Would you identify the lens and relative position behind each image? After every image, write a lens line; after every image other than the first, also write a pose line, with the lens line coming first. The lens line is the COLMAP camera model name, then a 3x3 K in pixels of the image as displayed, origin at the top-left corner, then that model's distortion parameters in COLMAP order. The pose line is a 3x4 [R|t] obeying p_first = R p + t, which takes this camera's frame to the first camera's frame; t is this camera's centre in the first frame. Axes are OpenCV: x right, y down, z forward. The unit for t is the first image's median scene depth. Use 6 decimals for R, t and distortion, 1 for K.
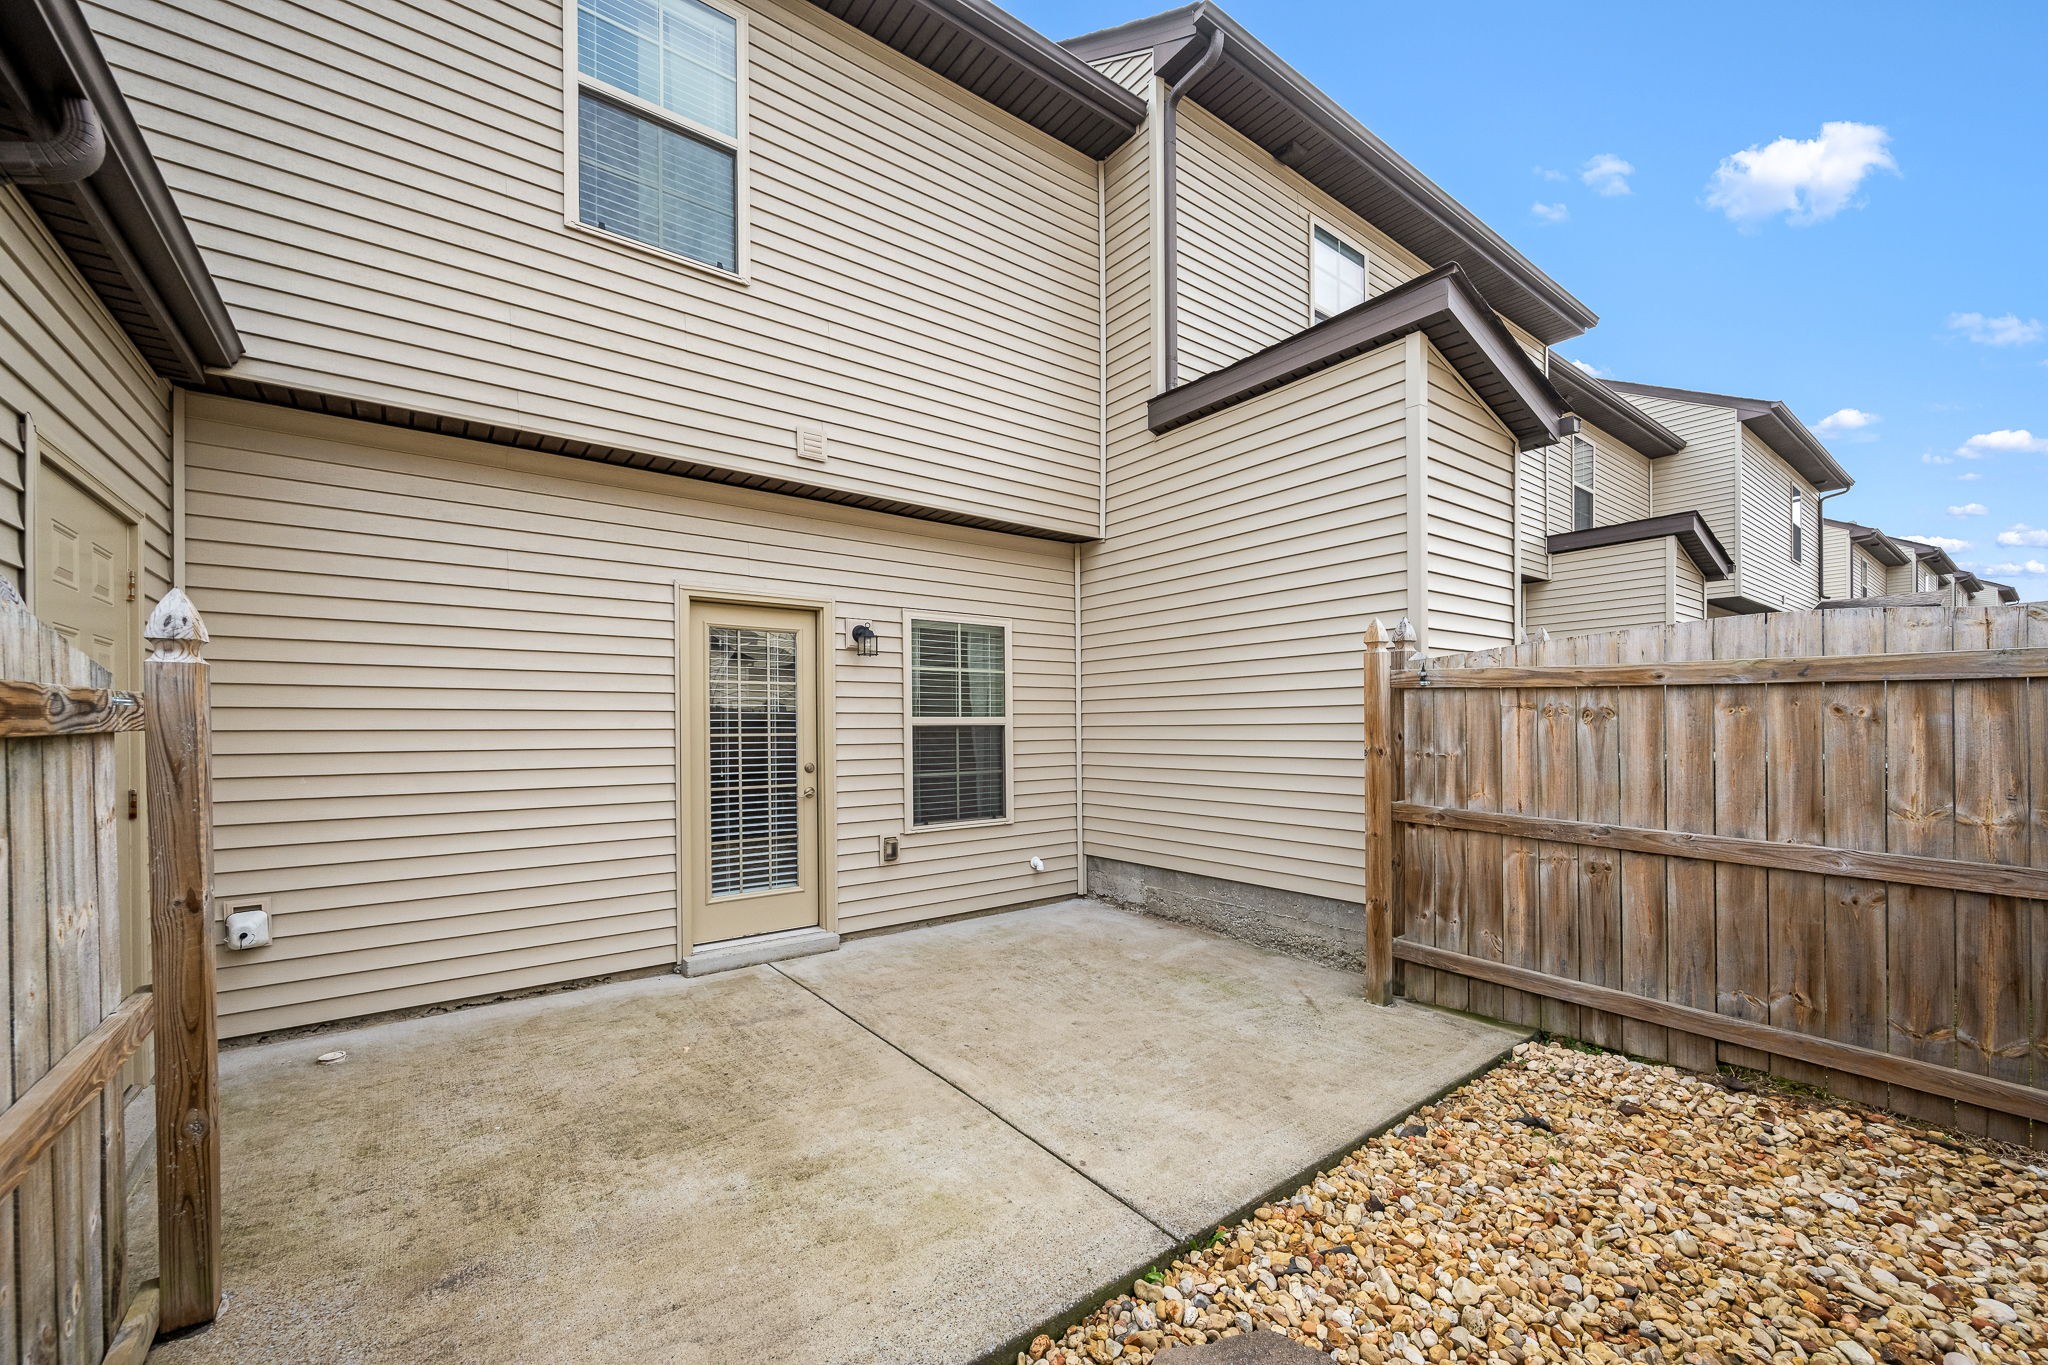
lens RADIAL K [[808.2, 0, 1025.5], [0, 808.2, 728.7], [0, 0, 1]] dist [-0.000028, -0.000451]
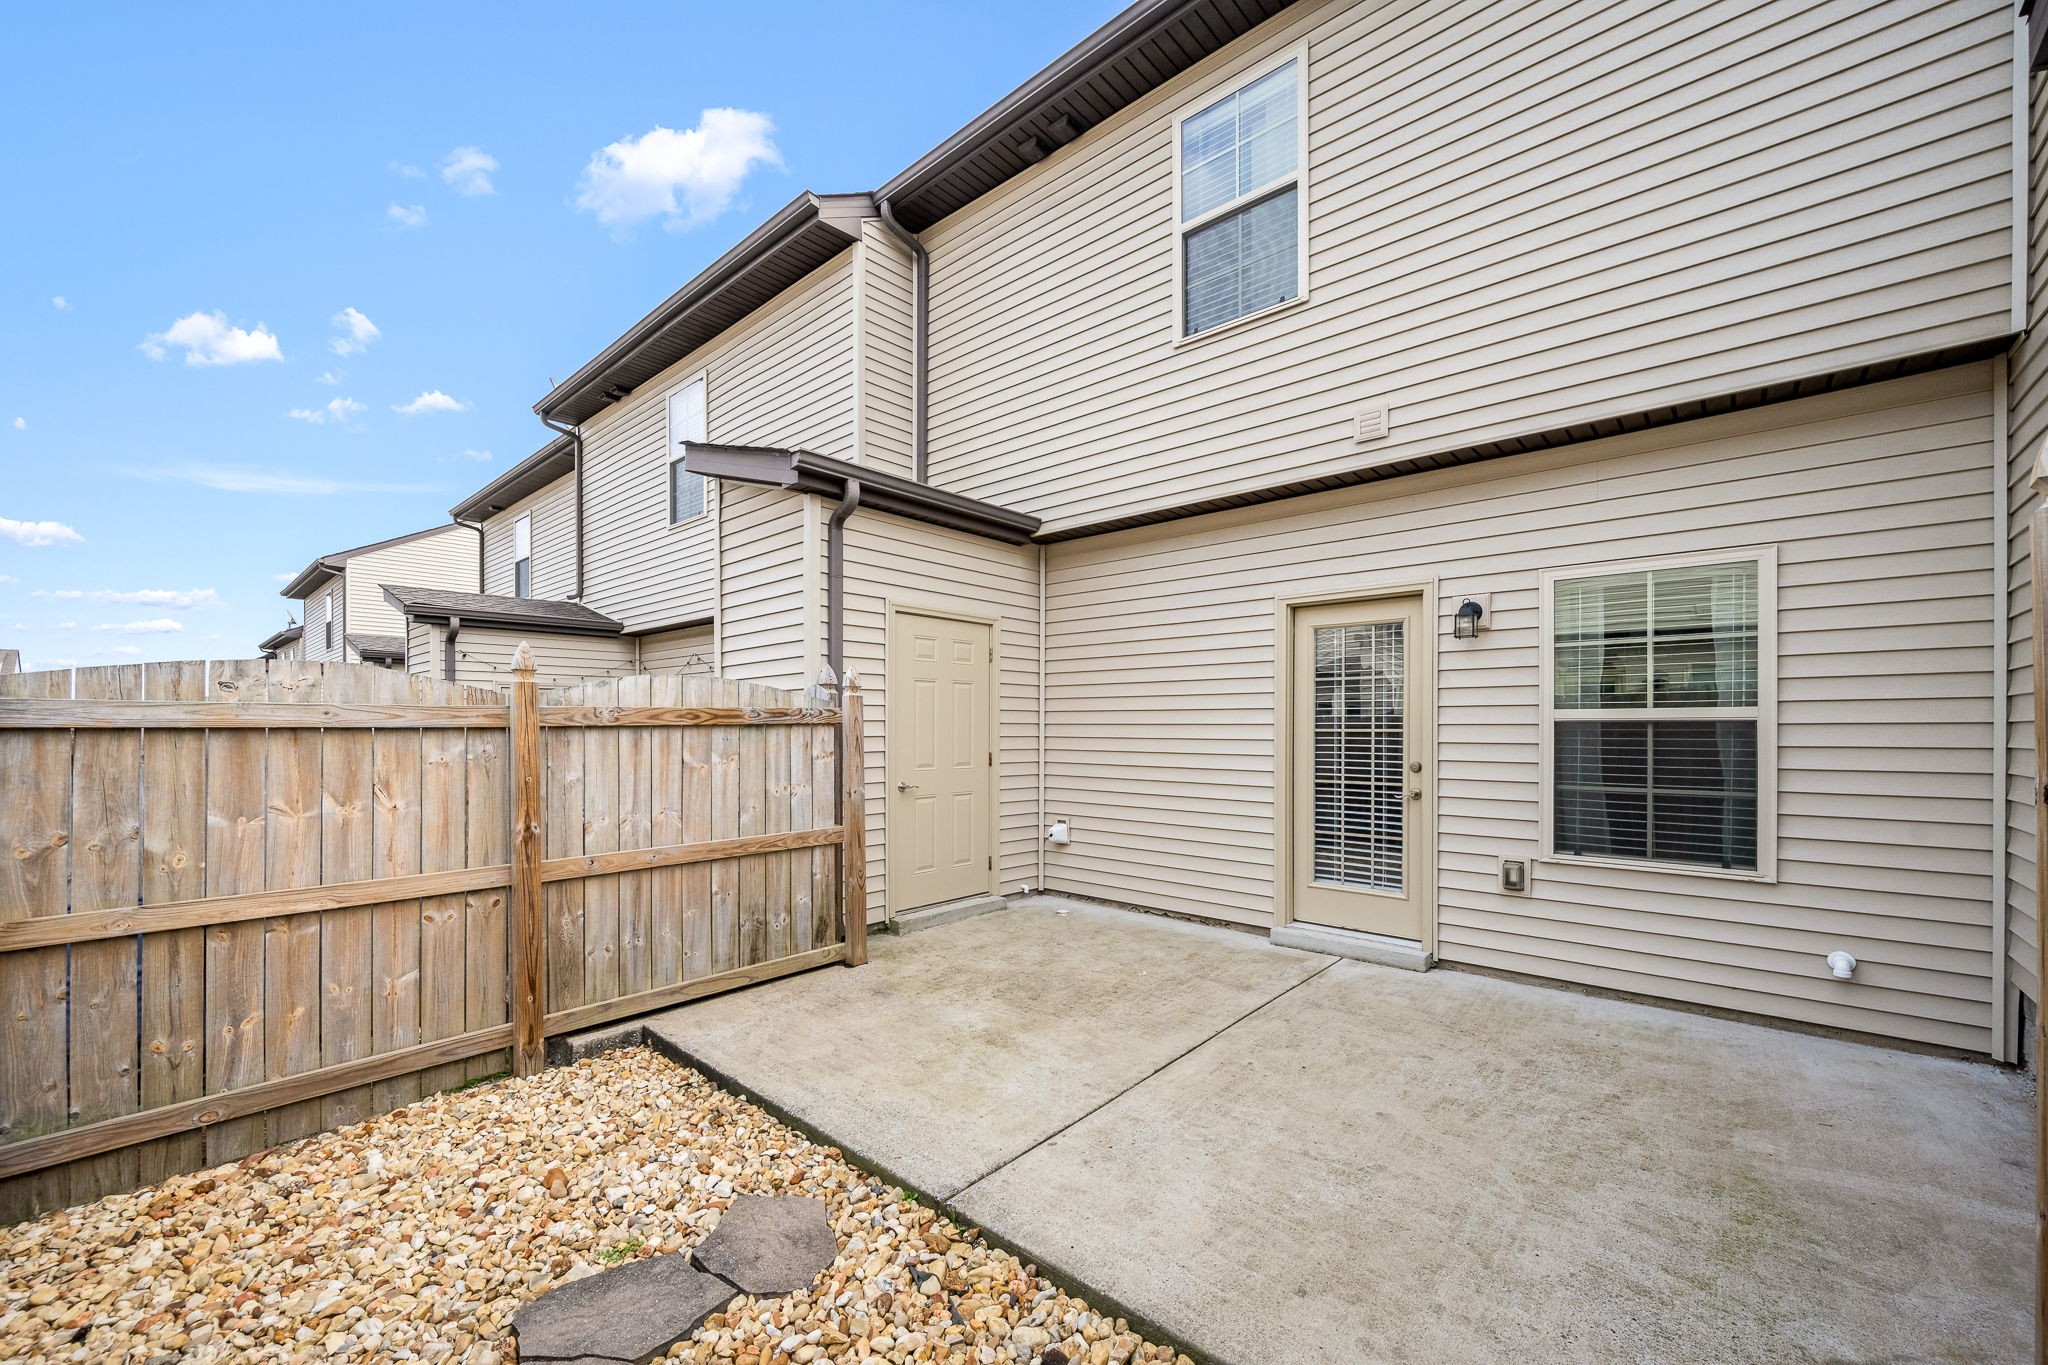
lens RADIAL K [[808.2, 0, 1025.5], [0, 808.2, 728.7], [0, 0, 1]] dist [-0.000028, -0.000451]
pose [[0.187940, 0.008901, -0.982140, 0.686678], [-0.004143, 0.999957, 0.008270, -0.000999], [0.982172, 0.002514, 0.187968, 0.492736]]
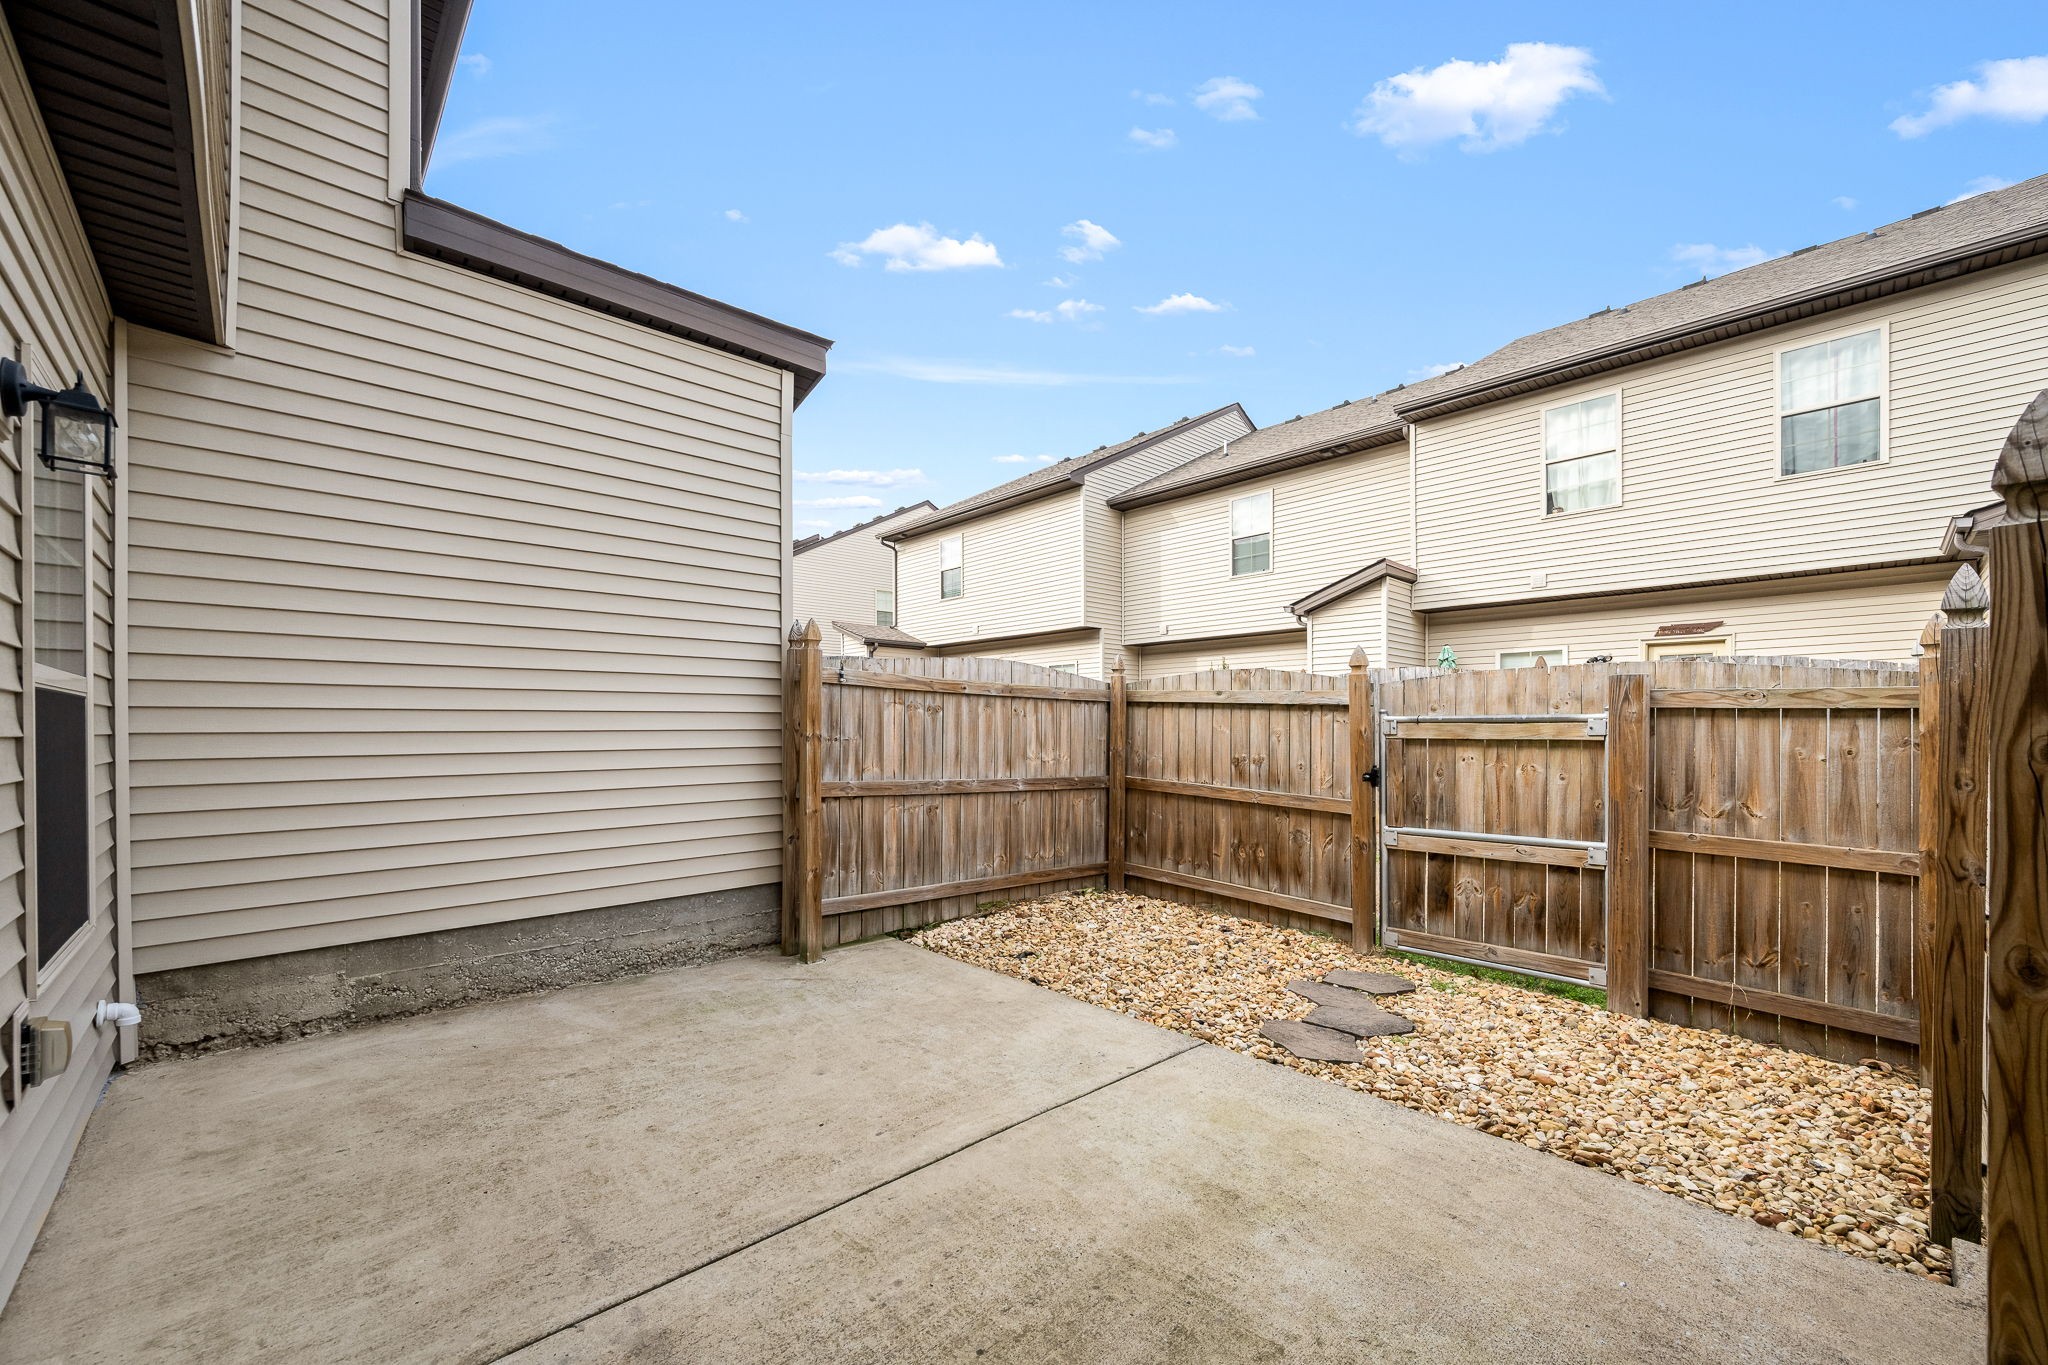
lens RADIAL K [[808.2, 0, 1025.5], [0, 808.2, 728.7], [0, 0, 1]] dist [-0.000028, -0.000451]
pose [[-0.104155, 0.007947, 0.994529, -0.711010], [0.006755, 0.999951, -0.007283, 0.026243], [-0.994538, 0.005959, -0.104203, 0.816546]]
